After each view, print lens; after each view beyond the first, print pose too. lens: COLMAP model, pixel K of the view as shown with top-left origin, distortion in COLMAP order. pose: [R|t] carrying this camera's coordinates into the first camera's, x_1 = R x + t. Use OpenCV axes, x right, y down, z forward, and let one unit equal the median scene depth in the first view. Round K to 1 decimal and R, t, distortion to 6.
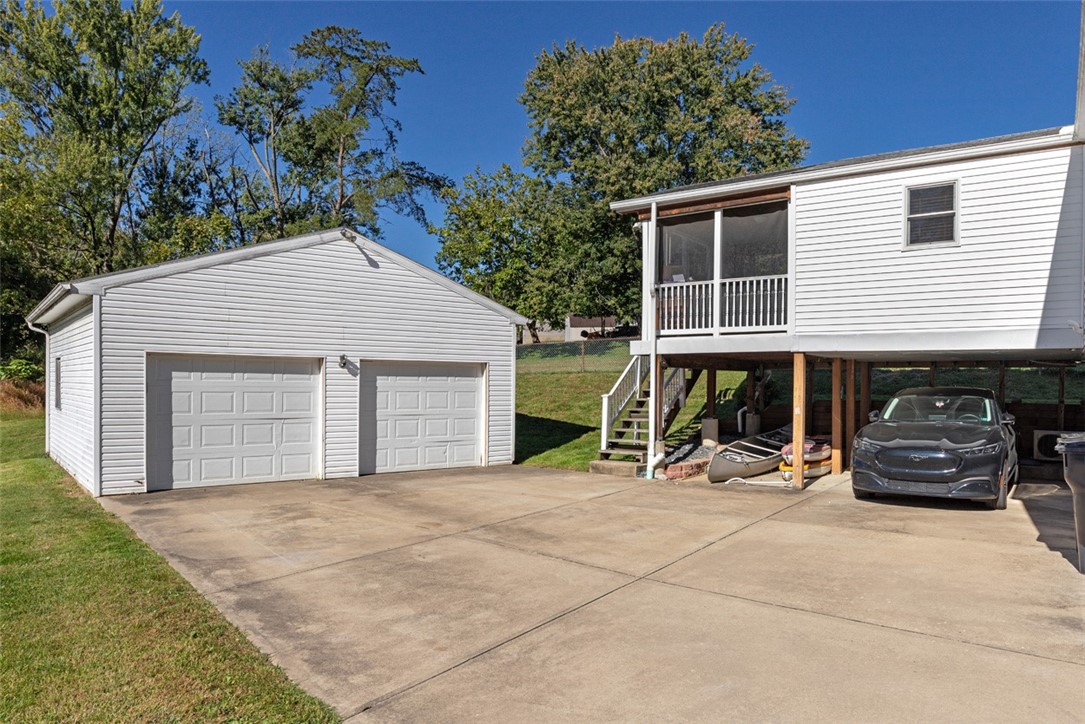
lens RADIAL K [[745.5, 0, 542.0], [0, 745.5, 388.0], [0, 0, 1]] dist [0.004596, 0.002391]
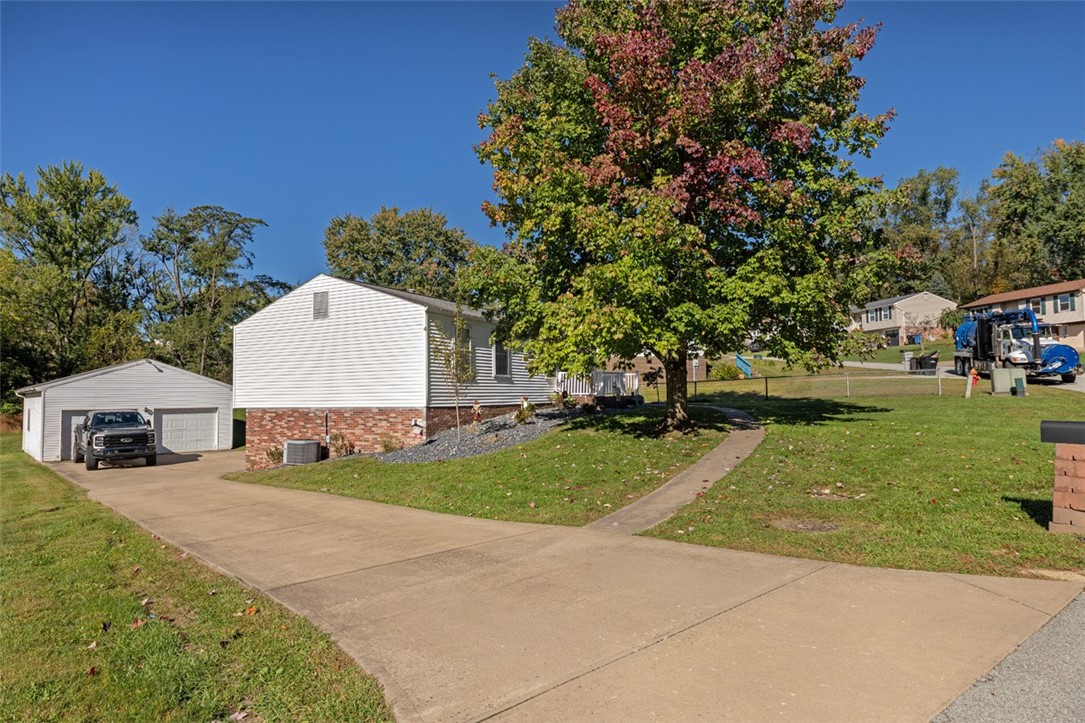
lens RADIAL K [[631.4, 0, 542.5], [0, 631.4, 361.5], [0, 0, 1]] dist [0.000585, -0.000625]
pose [[0.994932, -0.013868, 0.099593, 0.308820], [0.019585, 0.998201, -0.056660, -0.017897], [-0.098628, 0.058323, 0.993414, -0.461884]]
